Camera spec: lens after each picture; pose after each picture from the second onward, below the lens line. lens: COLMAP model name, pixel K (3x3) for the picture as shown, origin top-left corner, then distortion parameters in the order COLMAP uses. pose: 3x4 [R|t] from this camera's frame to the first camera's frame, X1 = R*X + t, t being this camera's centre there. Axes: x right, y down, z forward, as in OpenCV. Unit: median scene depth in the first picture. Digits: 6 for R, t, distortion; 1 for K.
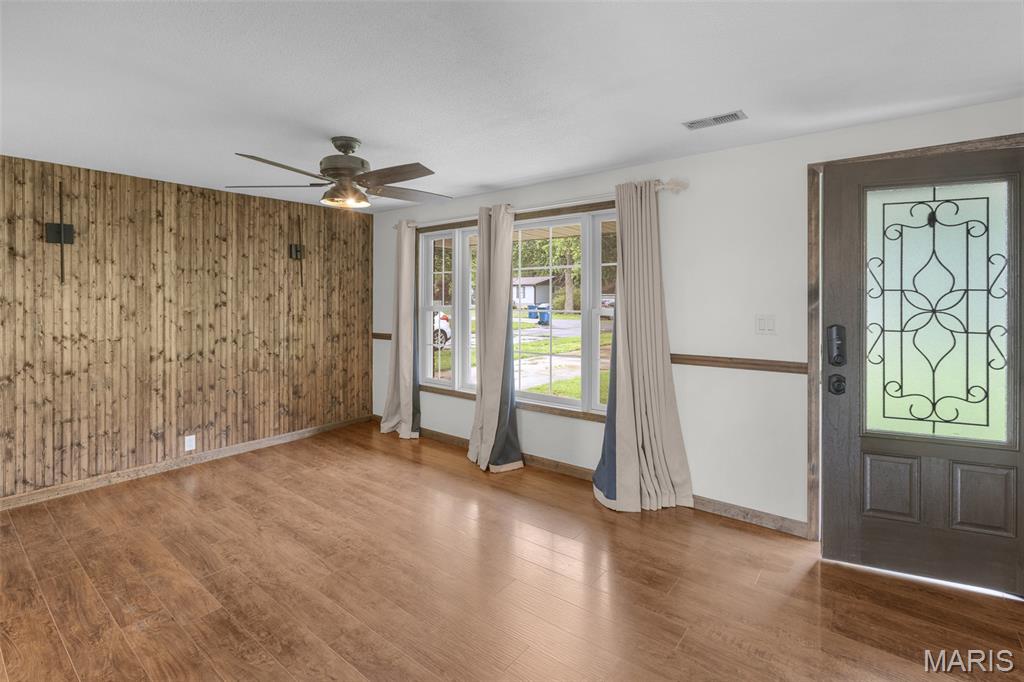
lens RADIAL K [[473.1, 0, 509.8], [0, 473.1, 298.0], [0, 0, 1]] dist [-0.021244, 0.009701]
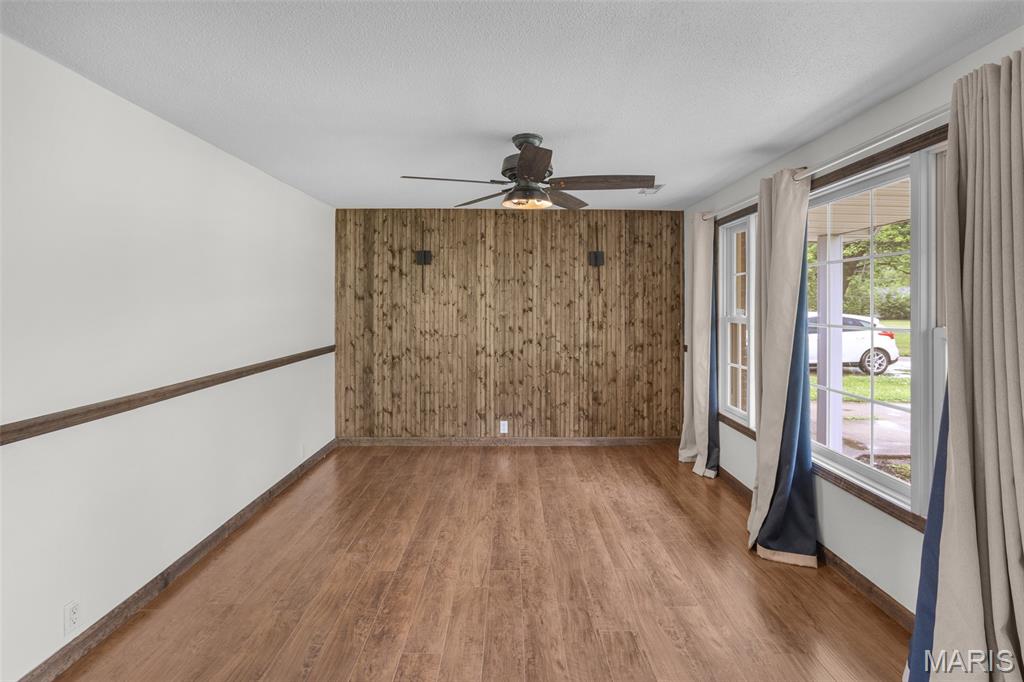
lens RADIAL K [[473.1, 0, 509.8], [0, 473.1, 298.0], [0, 0, 1]] dist [-0.021244, 0.009701]
pose [[0.634458, -0.007544, -0.772921, 0.248536], [-0.006427, 0.999866, -0.015035, 0.002598], [0.772931, 0.014507, 0.634325, 0.255407]]
